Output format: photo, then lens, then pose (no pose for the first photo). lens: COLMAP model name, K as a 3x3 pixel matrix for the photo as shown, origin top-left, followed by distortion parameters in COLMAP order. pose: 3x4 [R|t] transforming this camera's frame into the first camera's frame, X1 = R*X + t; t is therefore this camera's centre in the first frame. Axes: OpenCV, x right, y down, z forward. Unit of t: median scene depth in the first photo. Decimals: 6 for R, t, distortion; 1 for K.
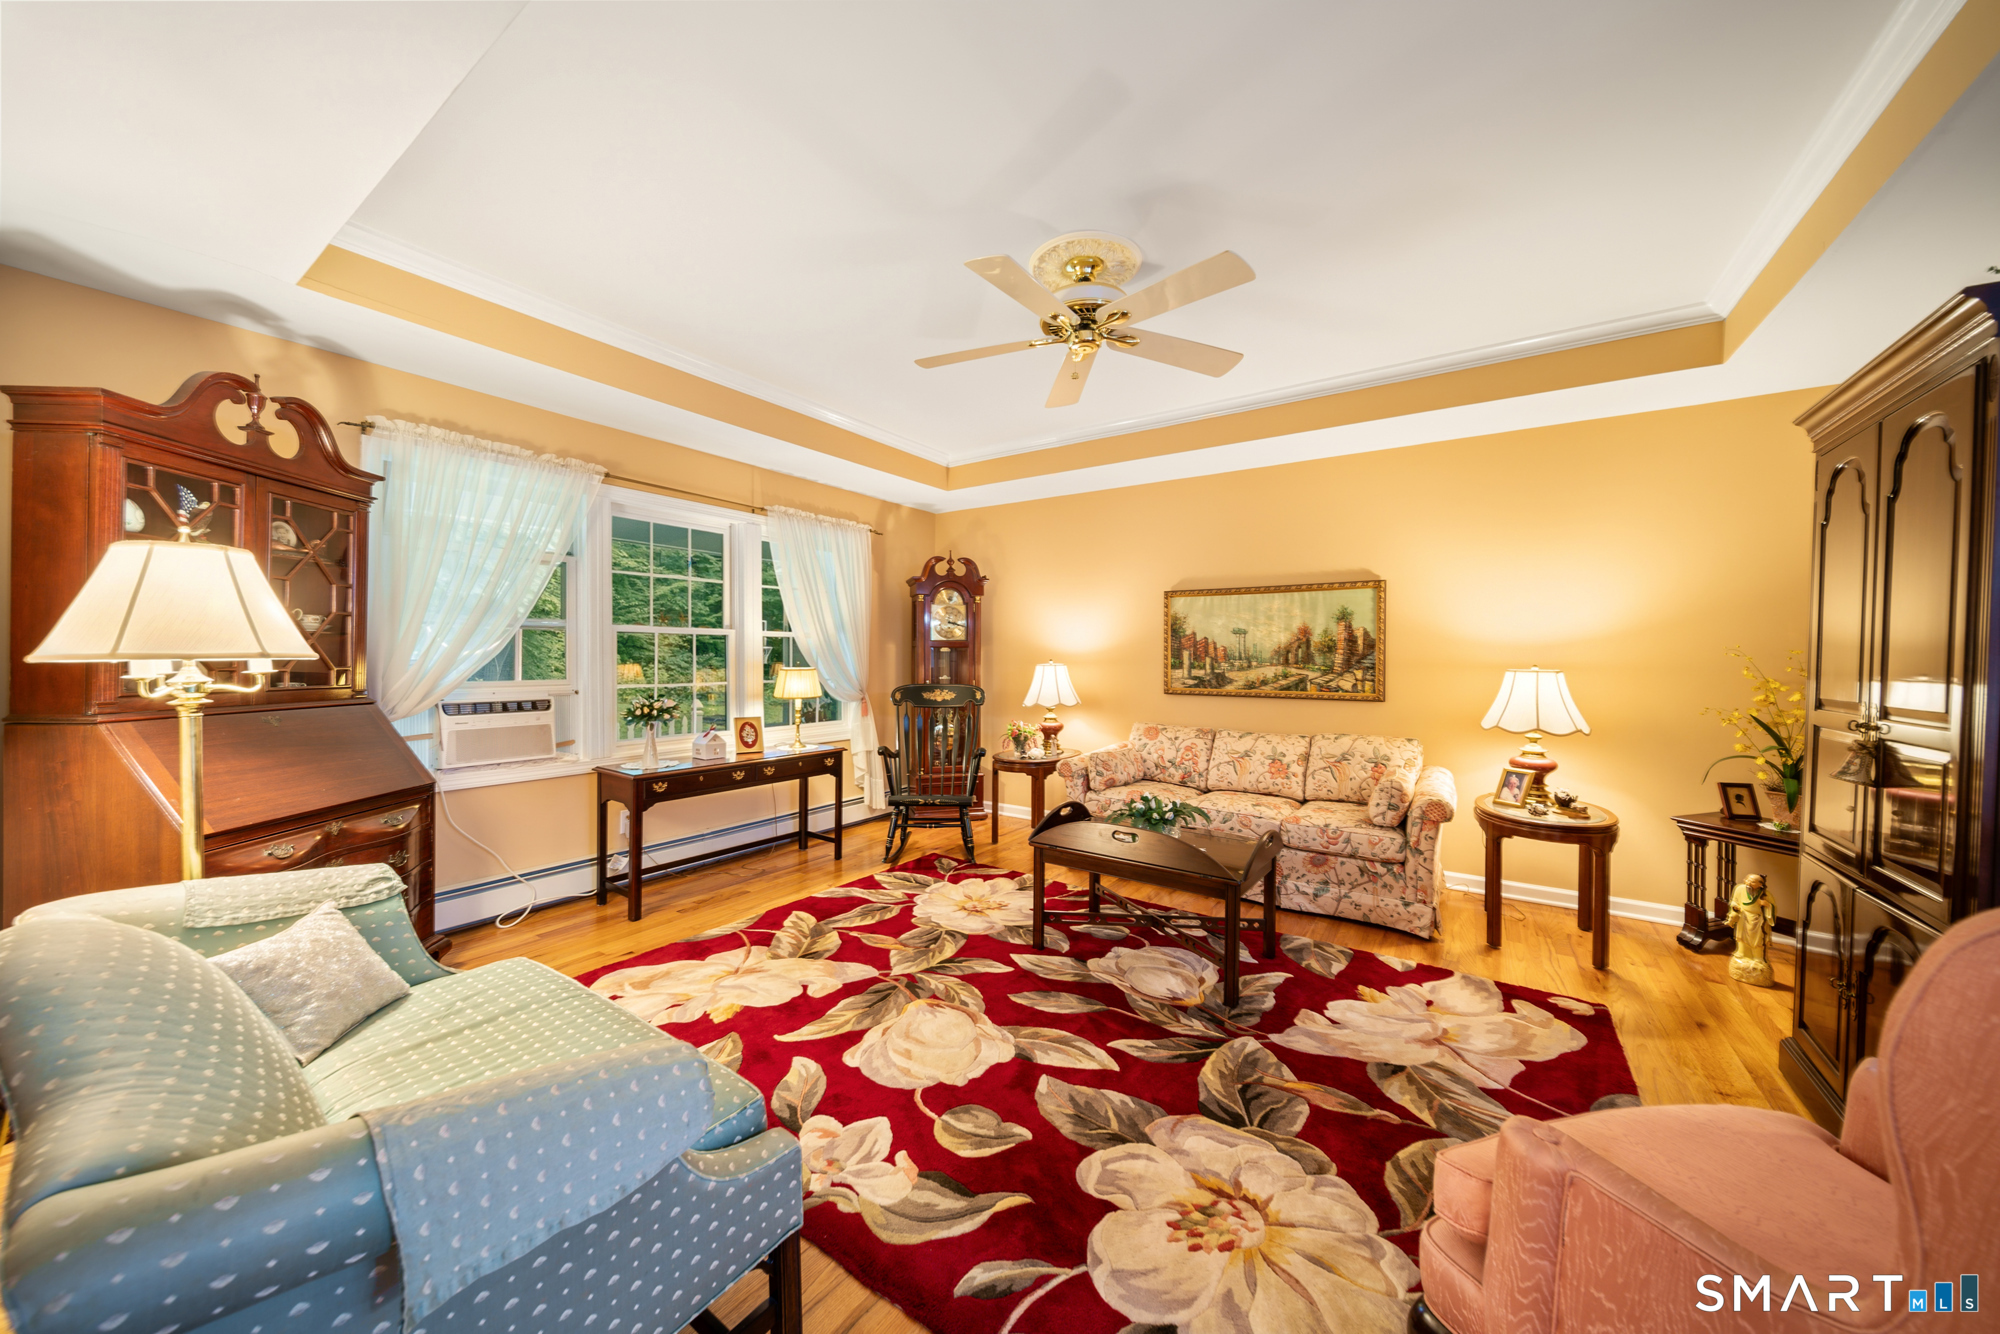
lens RADIAL K [[704.4, 0, 992.1], [0, 704.4, 644.4], [0, 0, 1]] dist [-0.001443, -0.000265]
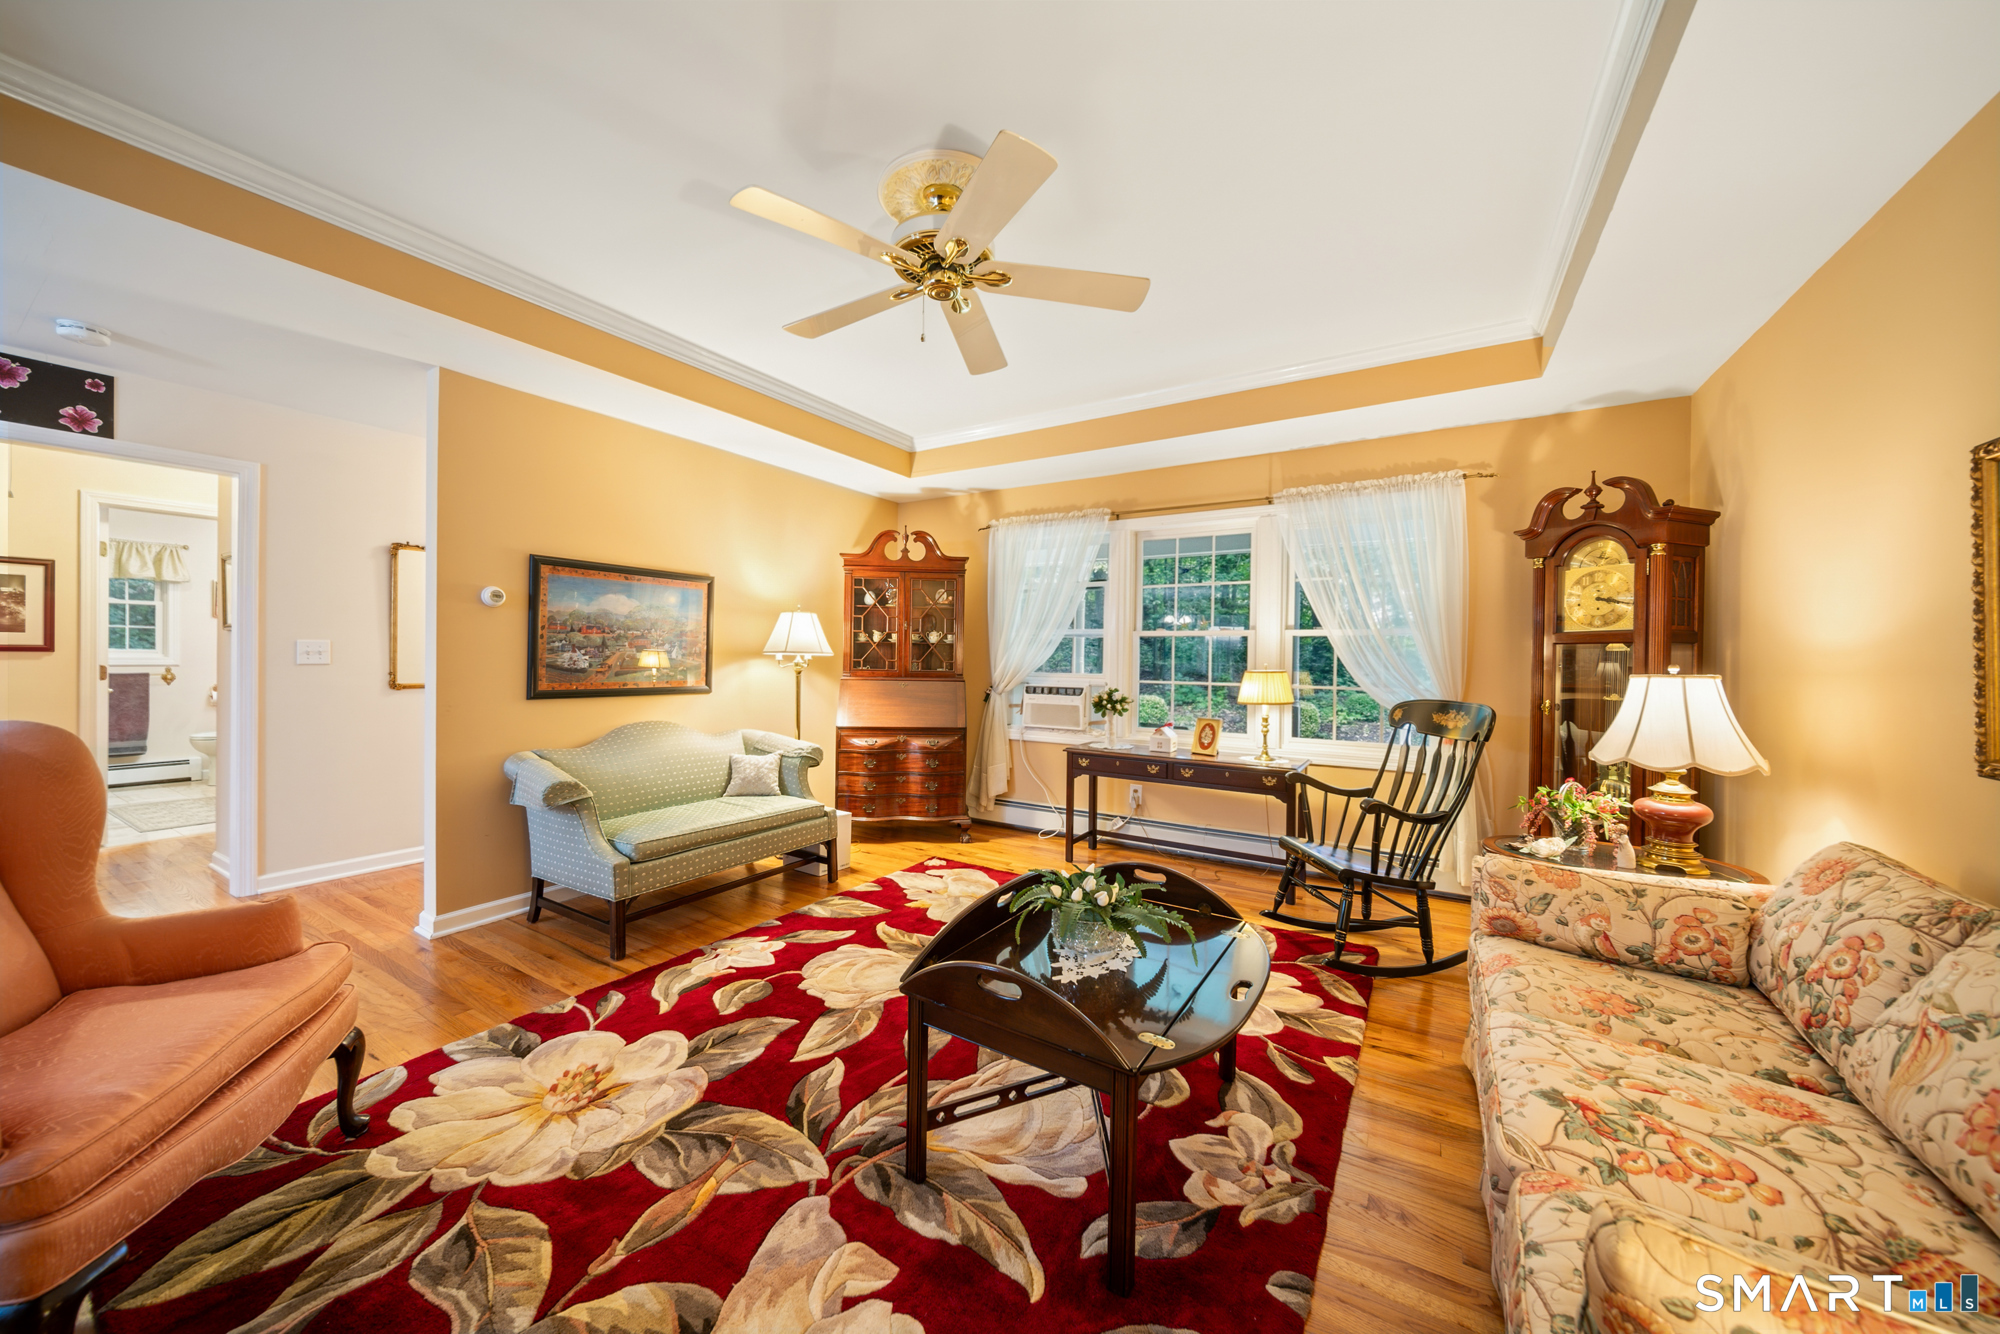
lens RADIAL K [[704.4, 0, 992.1], [0, 704.4, 644.4], [0, 0, 1]] dist [-0.001443, -0.000265]
pose [[0.041953, -0.022241, -0.998872, 1.172648], [0.006428, 0.999738, -0.021990, 0.035129], [0.999099, -0.005498, 0.042085, 1.213098]]
